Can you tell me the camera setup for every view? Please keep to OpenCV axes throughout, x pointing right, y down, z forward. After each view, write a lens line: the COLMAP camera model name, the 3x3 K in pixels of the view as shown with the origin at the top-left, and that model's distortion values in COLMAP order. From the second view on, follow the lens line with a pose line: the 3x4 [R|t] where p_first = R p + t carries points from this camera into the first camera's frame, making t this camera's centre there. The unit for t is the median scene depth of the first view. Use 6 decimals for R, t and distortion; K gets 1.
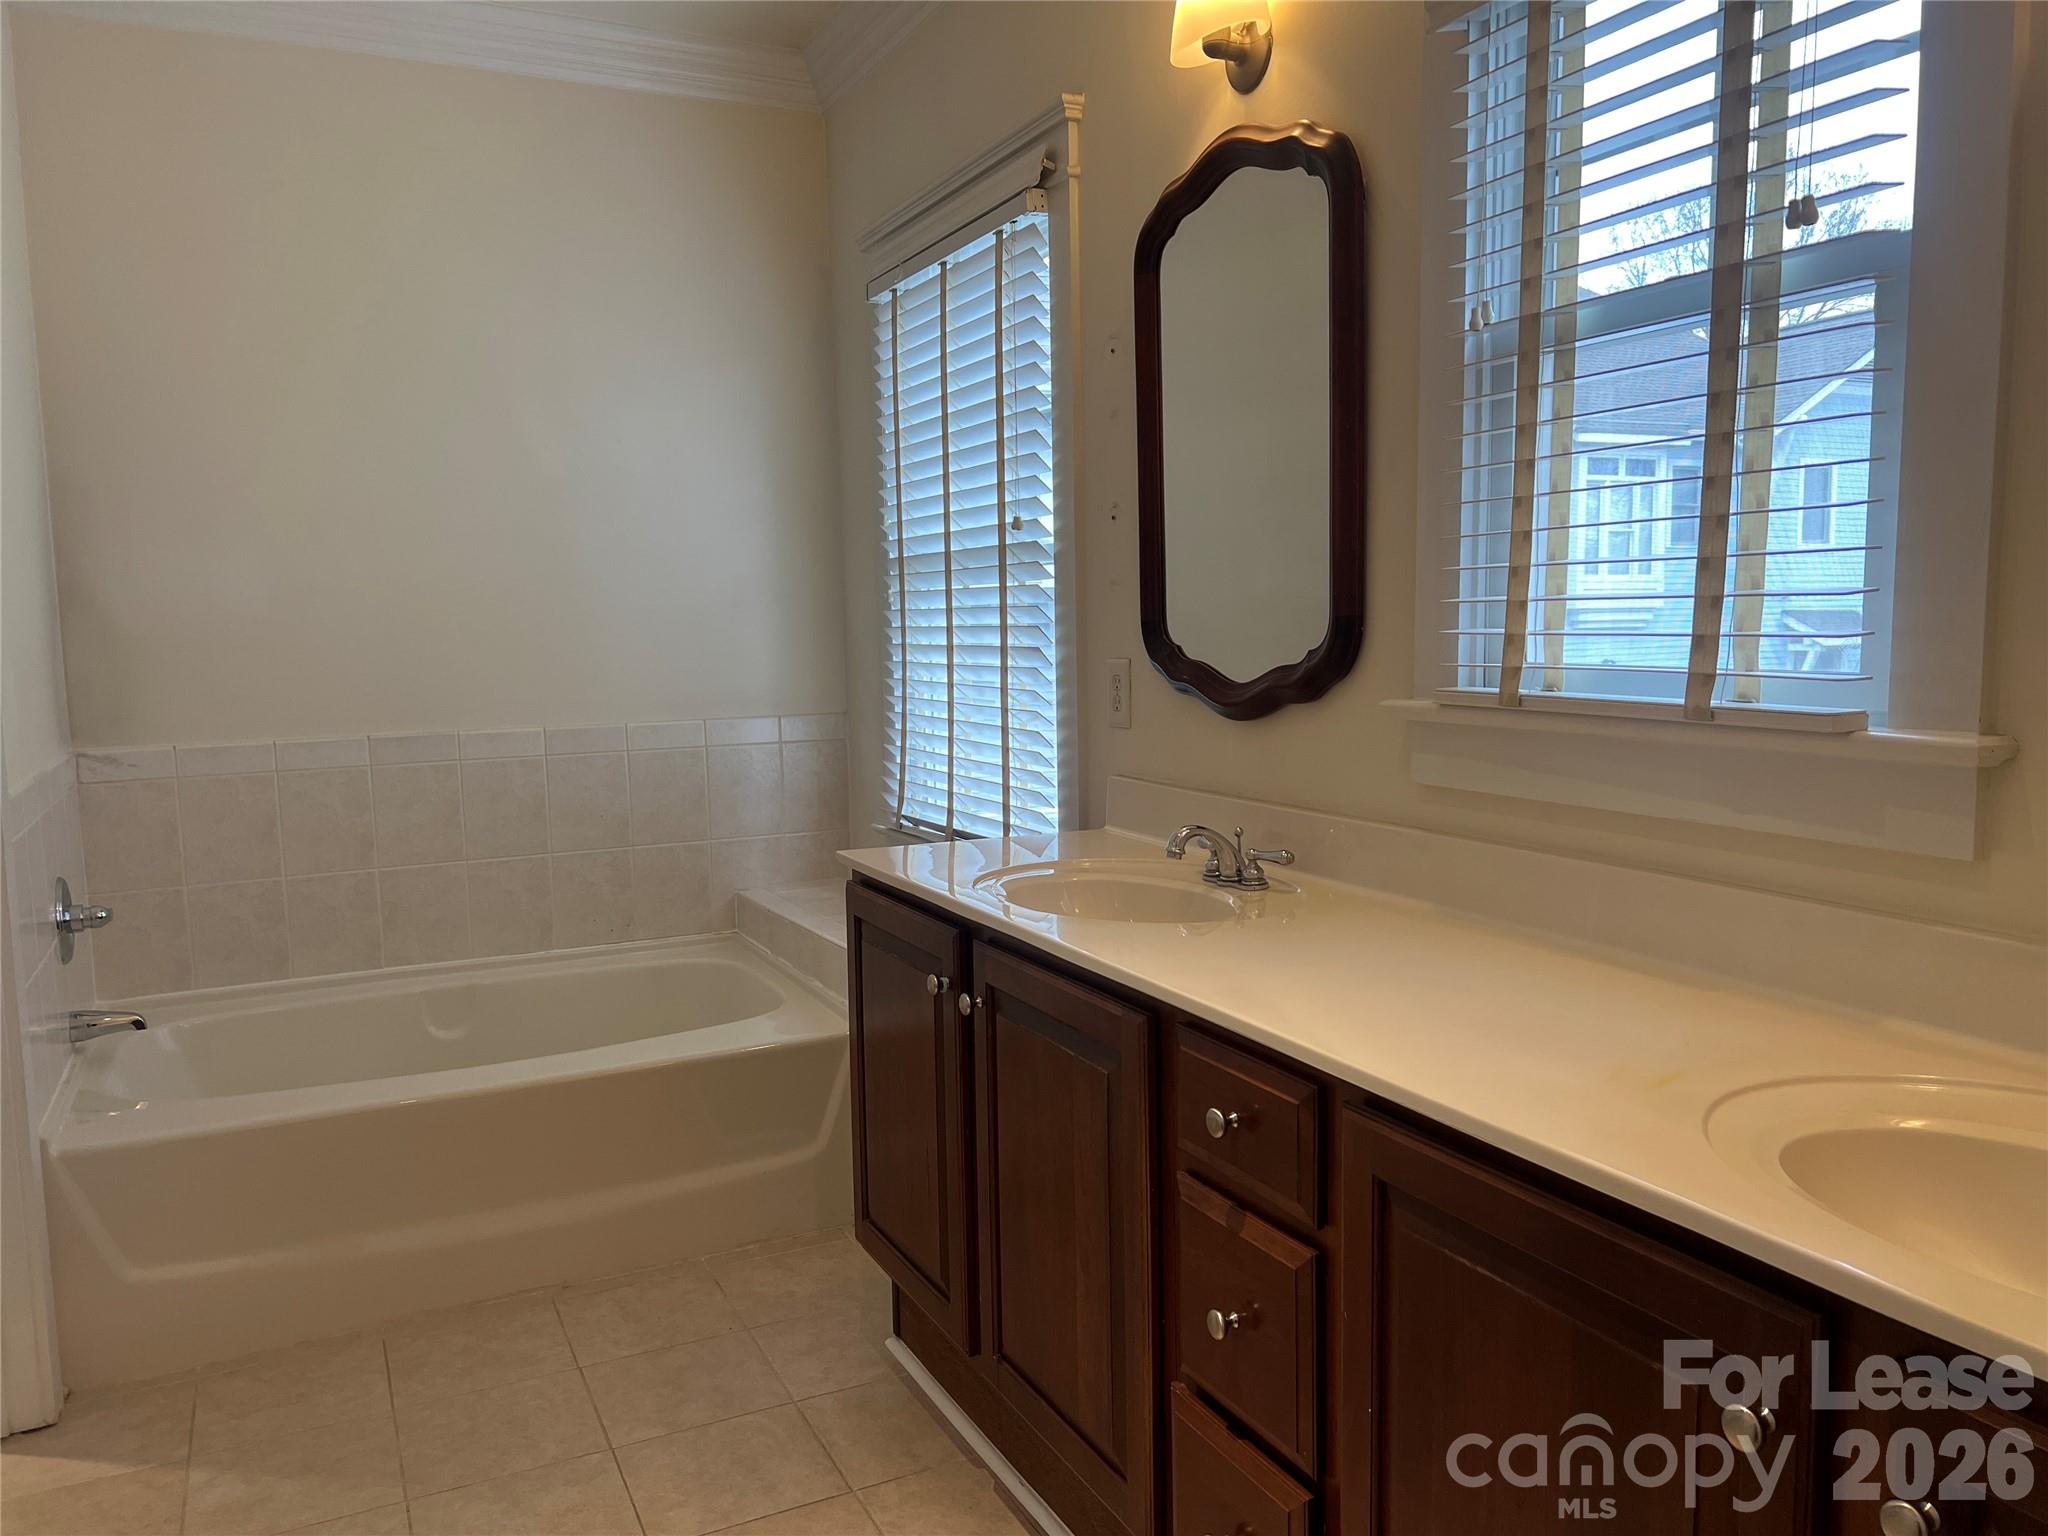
lens RADIAL K [[1536.5, 0, 1029.8], [0, 1536.5, 776.9], [0, 0, 1]] dist [0.039808, -0.037803]
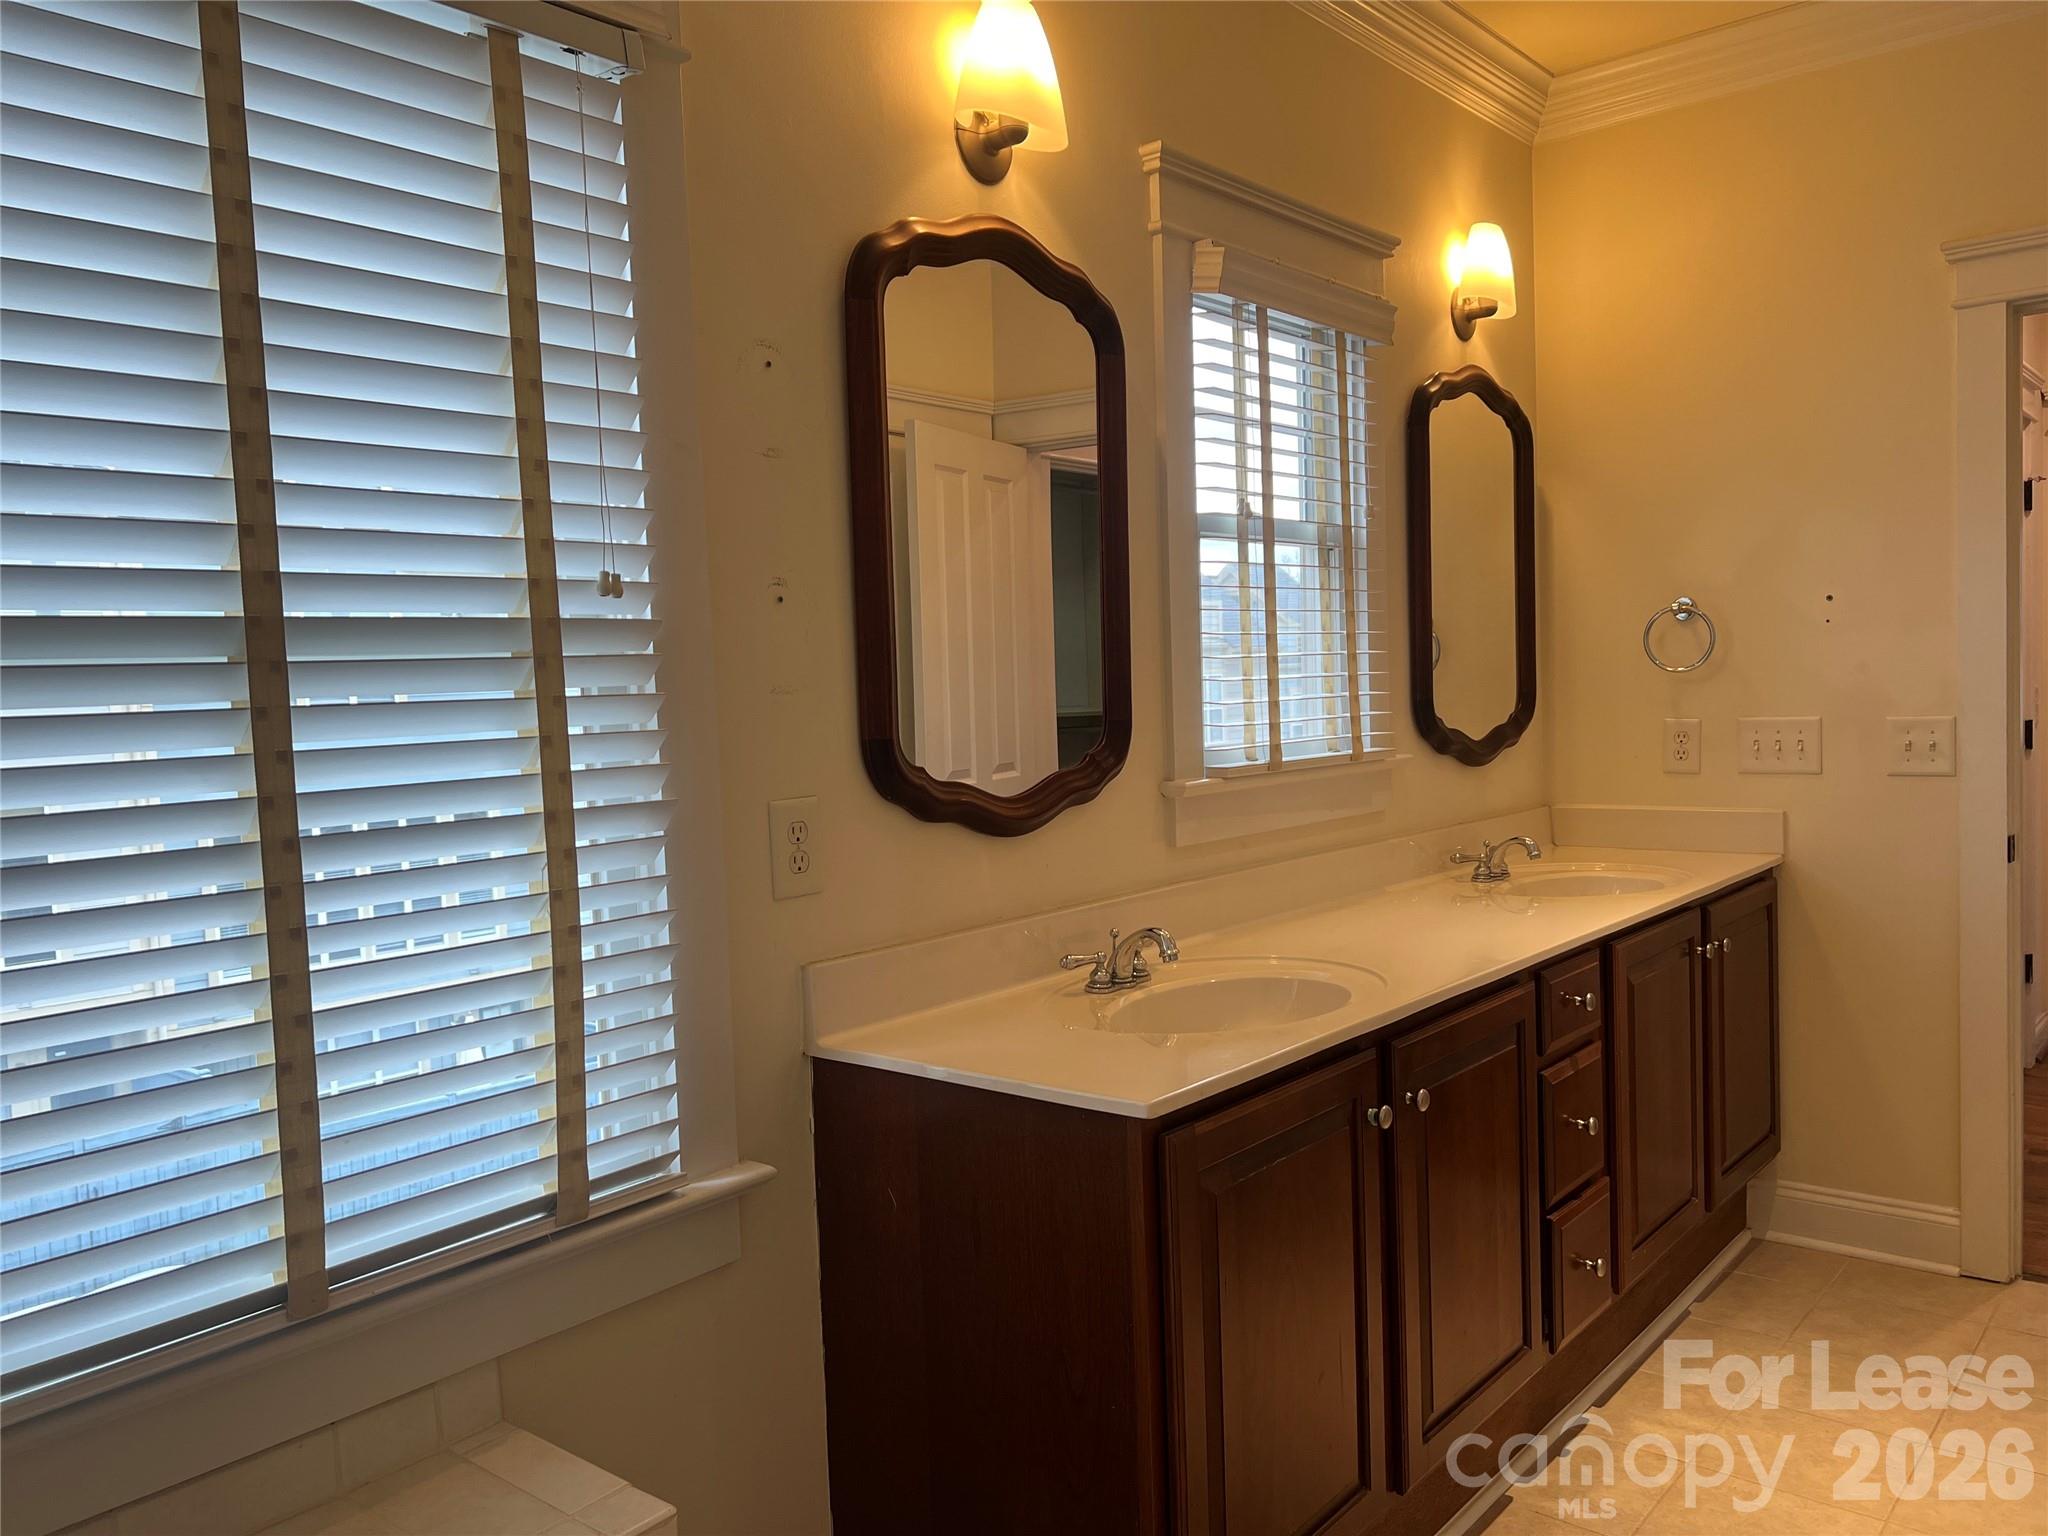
lens RADIAL K [[1536.5, 0, 1029.8], [0, 1536.5, 776.9], [0, 0, 1]] dist [0.039808, -0.037803]
pose [[-0.406576, -0.012218, 0.913535, -0.661866], [0.151027, 0.985255, 0.080393, -0.134562], [-0.901048, 0.170654, -0.398736, 1.251852]]
